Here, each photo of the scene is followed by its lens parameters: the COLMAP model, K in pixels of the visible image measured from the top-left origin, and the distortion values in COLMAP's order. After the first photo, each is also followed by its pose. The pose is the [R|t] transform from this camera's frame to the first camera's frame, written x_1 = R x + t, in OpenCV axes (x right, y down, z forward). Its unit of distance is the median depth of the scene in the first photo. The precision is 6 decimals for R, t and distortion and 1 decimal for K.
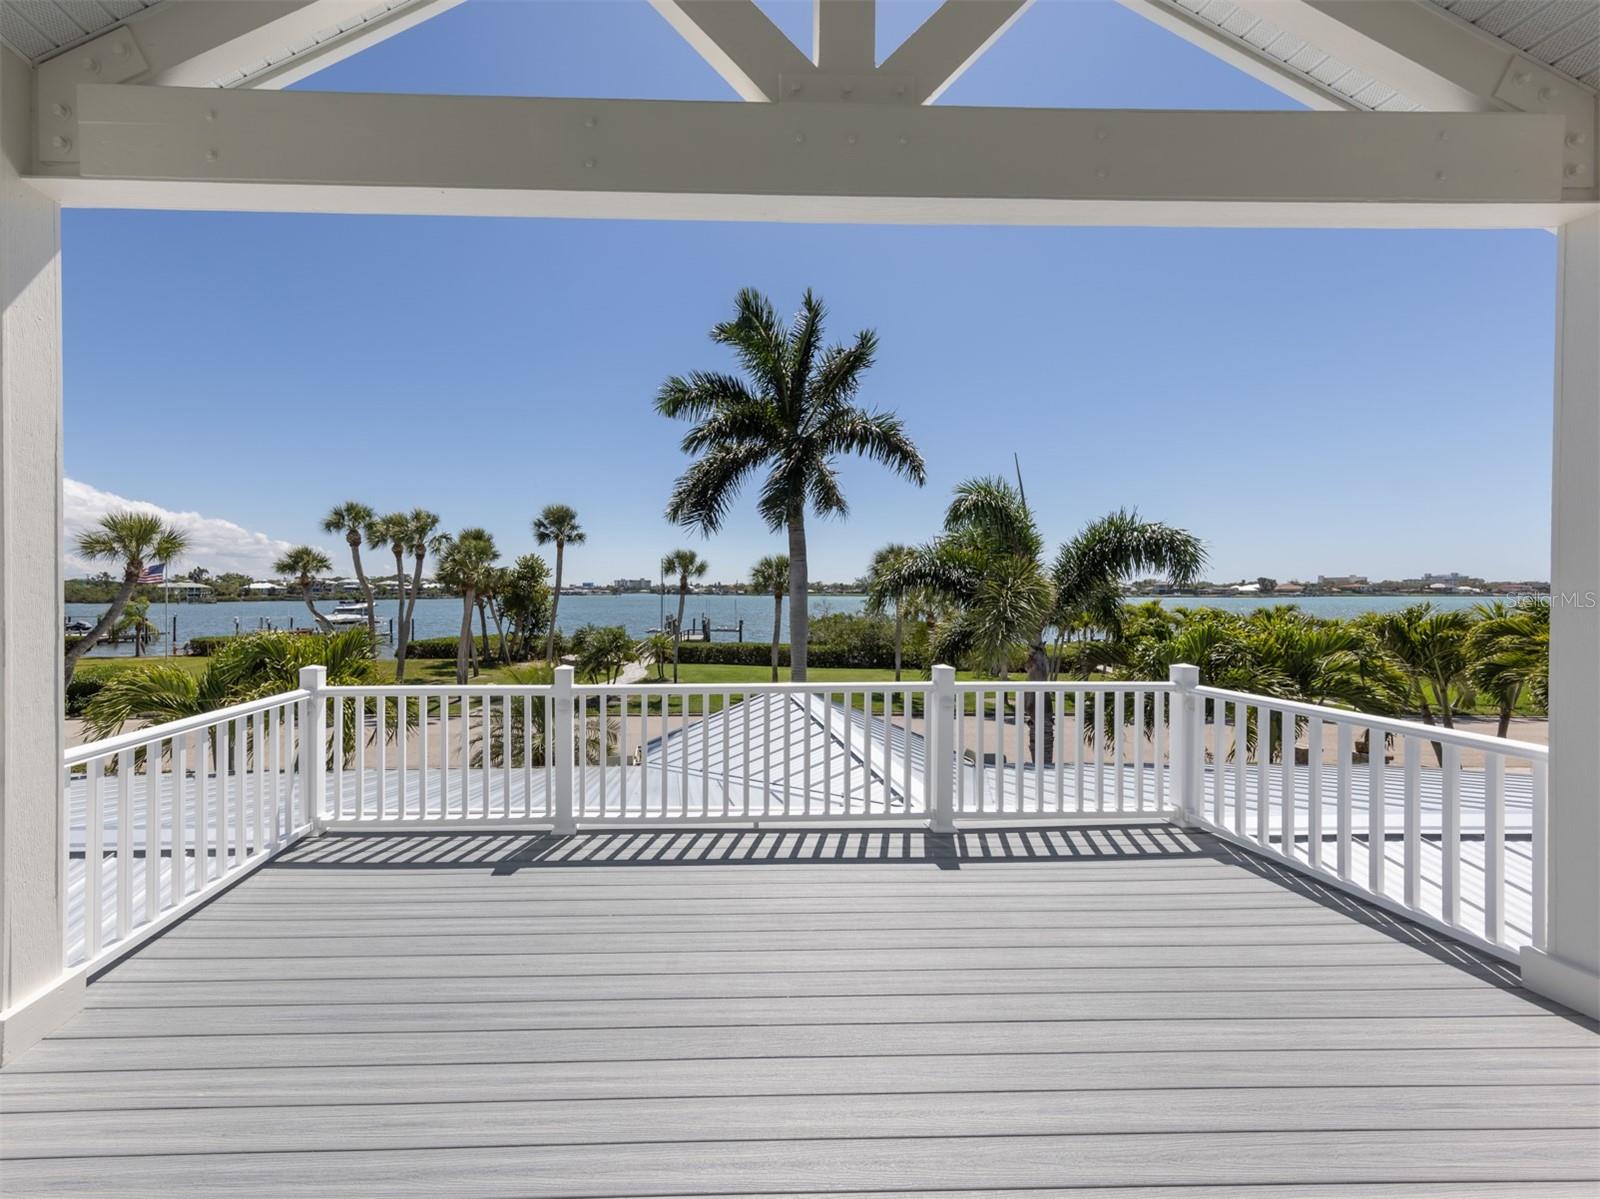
lens RADIAL K [[790.0, 0, 800.3], [0, 790.0, 593.8], [0, 0, 1]] dist [0.001822, 0.000285]
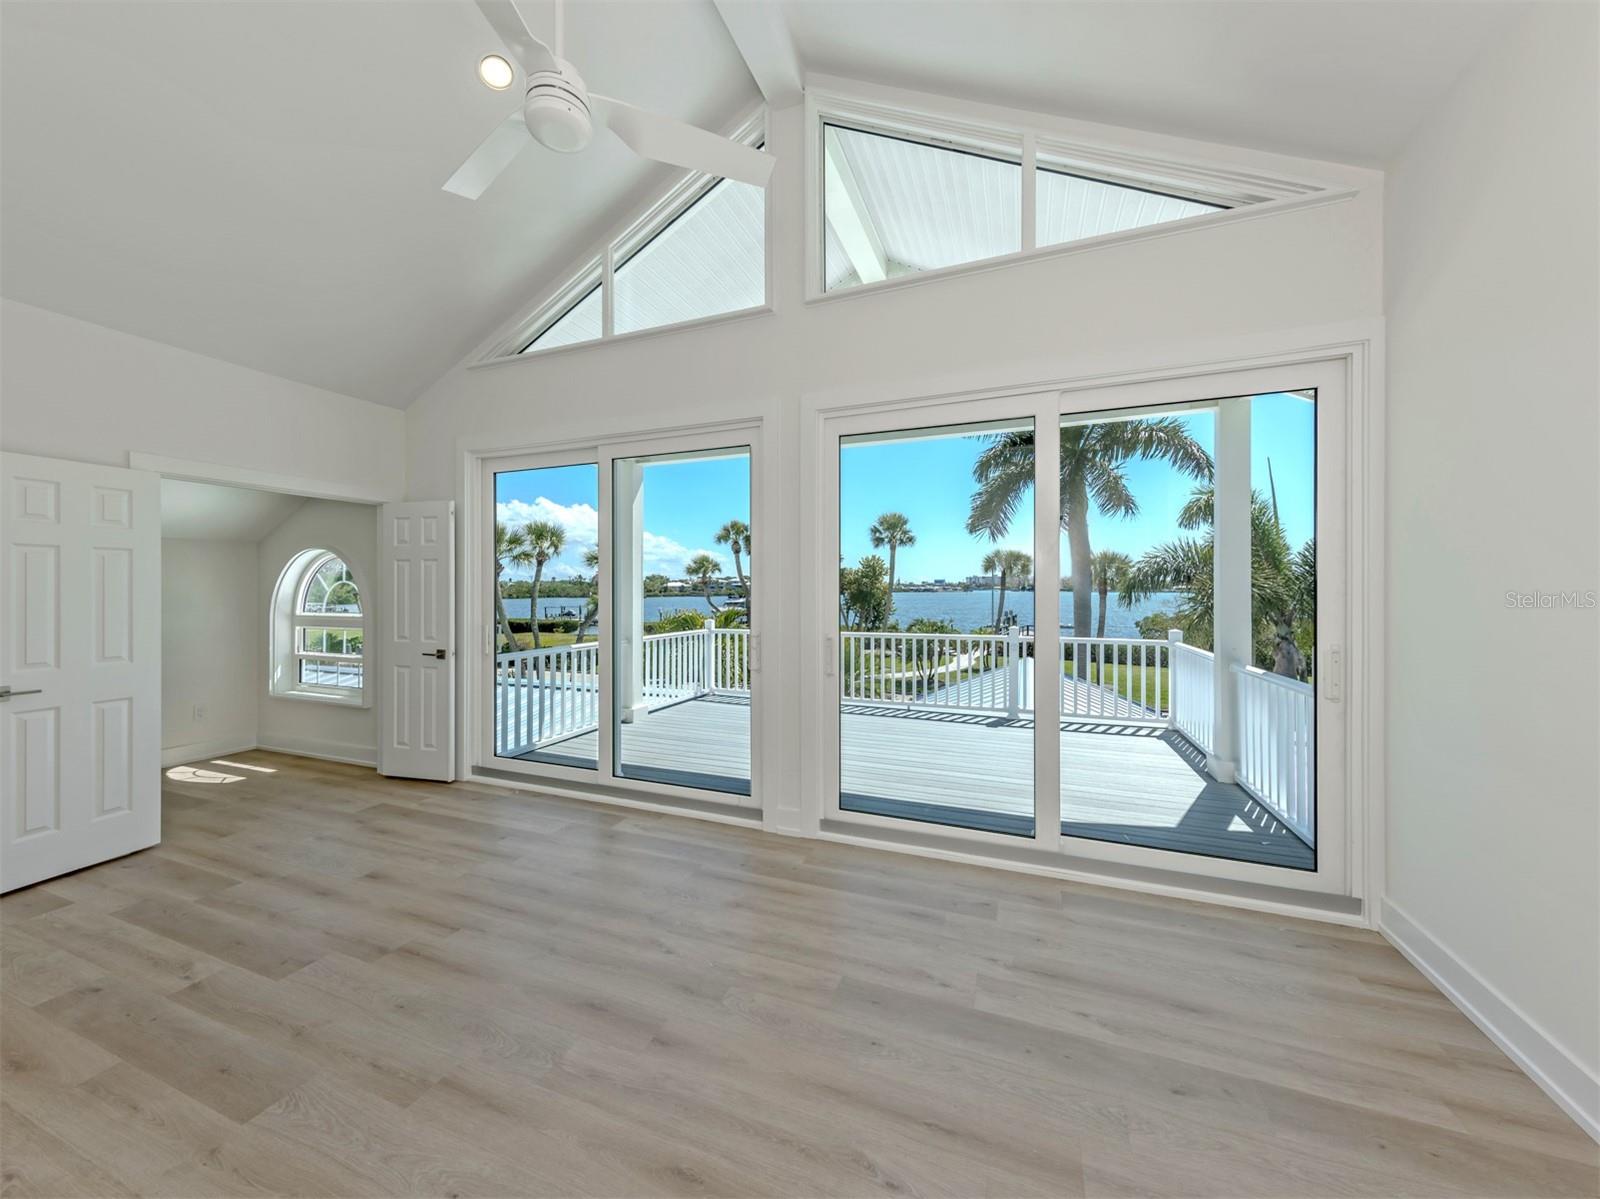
lens RADIAL K [[789.4, 0, 799.5], [0, 789.4, 594.4], [0, 0, 1]] dist [-0.000833, -0.000021]
pose [[0.905084, 0.000403, -0.425233, 0.062374], [0.001628, 0.999989, 0.004411, 0.001034], [0.425230, -0.004685, 0.905073, -0.101090]]
